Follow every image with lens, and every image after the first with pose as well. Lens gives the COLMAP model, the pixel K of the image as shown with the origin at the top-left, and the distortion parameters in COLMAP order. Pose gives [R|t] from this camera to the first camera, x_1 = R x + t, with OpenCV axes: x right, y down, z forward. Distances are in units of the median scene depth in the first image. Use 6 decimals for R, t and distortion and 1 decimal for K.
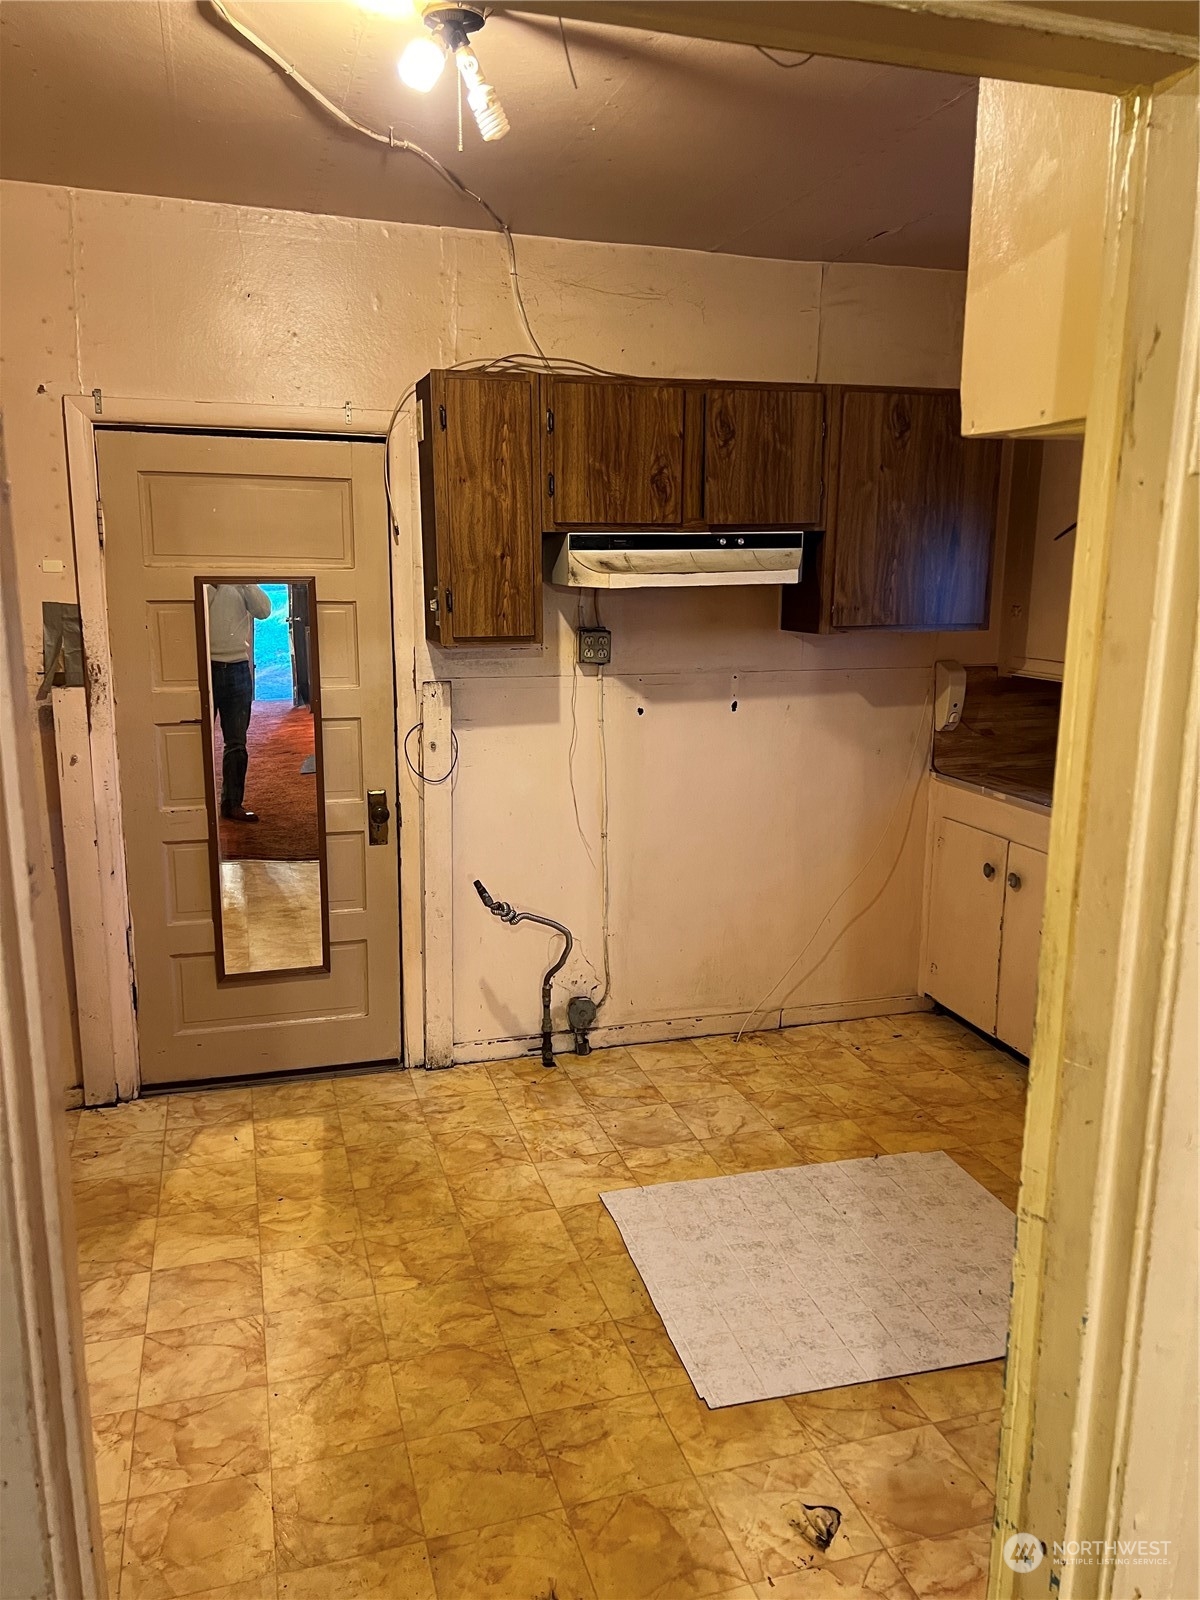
lens RADIAL K [[1213.5, 0, 601.0], [0, 1213.5, 805.5], [0, 0, 1]] dist [0.081230, -0.069701]
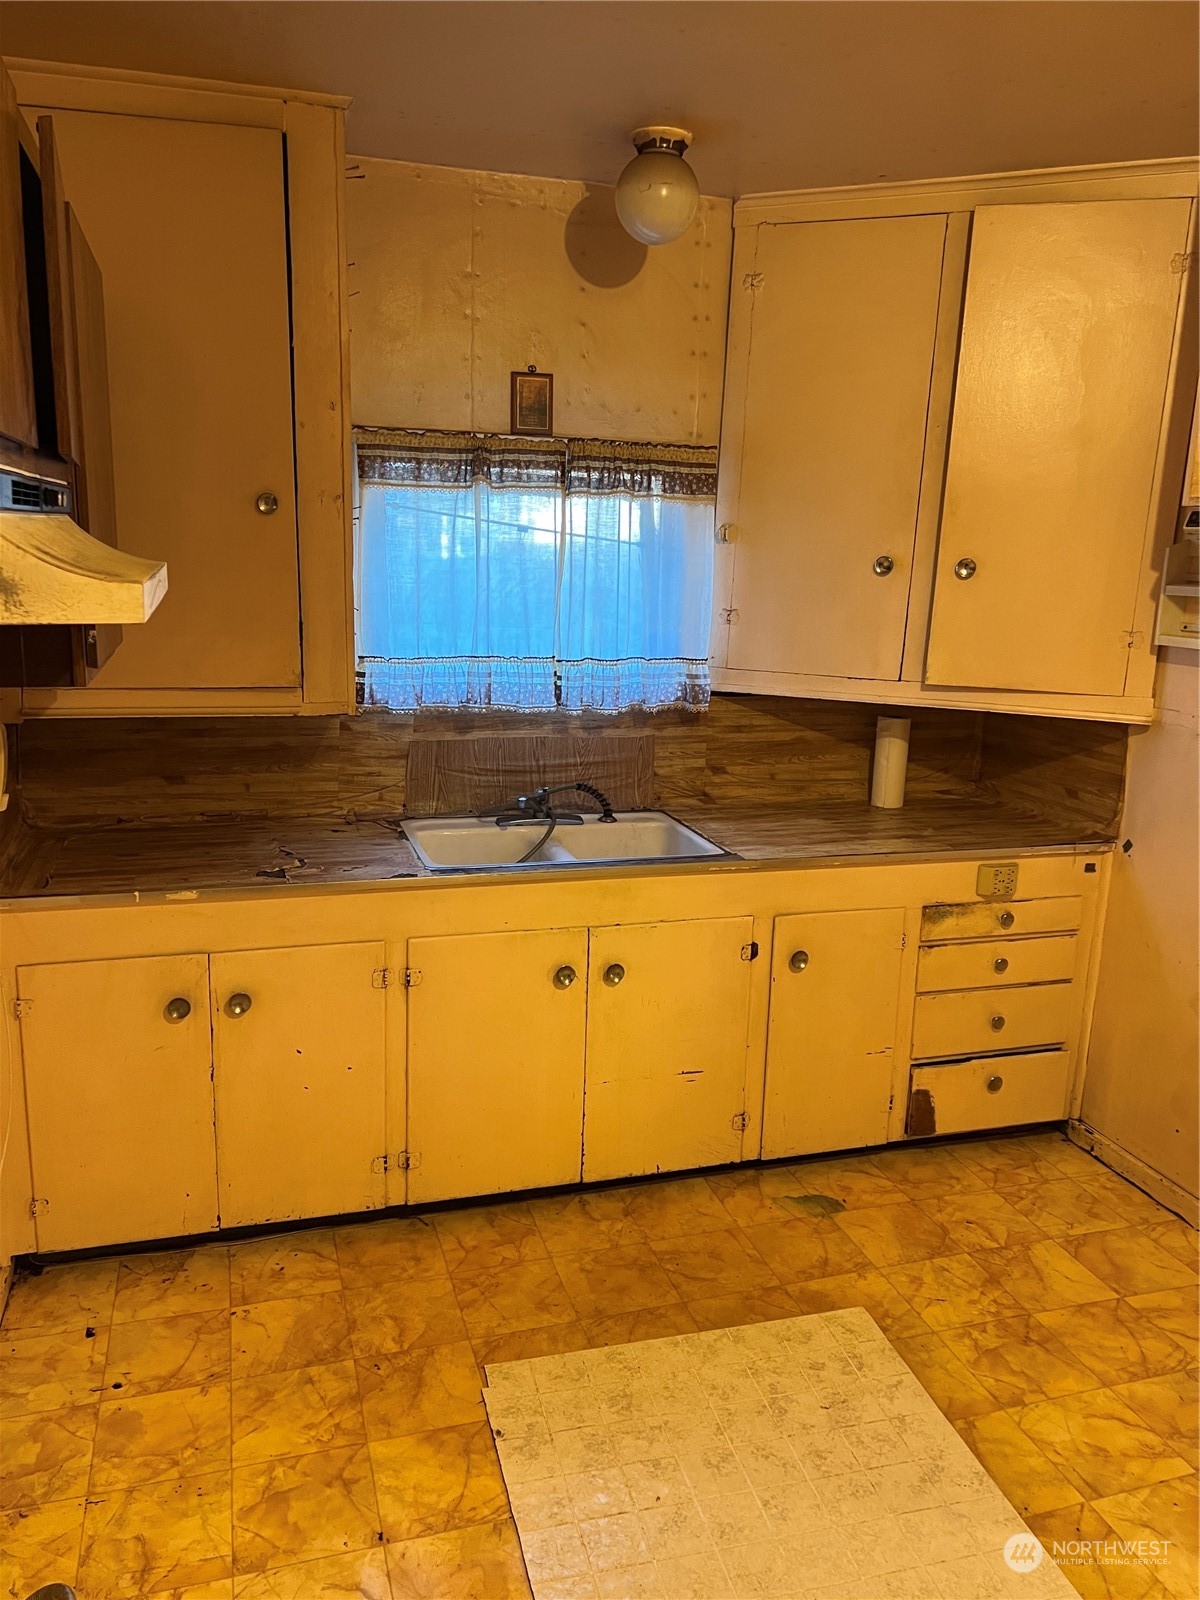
lens RADIAL K [[1213.5, 0, 600.9], [0, 1213.5, 796.8], [0, 0, 1]] dist [0.081230, -0.069701]
pose [[-0.010853, -0.208494, 0.977963, -0.325351], [0.157971, 0.965382, 0.207565, -0.164992], [-0.987384, 0.156742, 0.022458, 0.757197]]
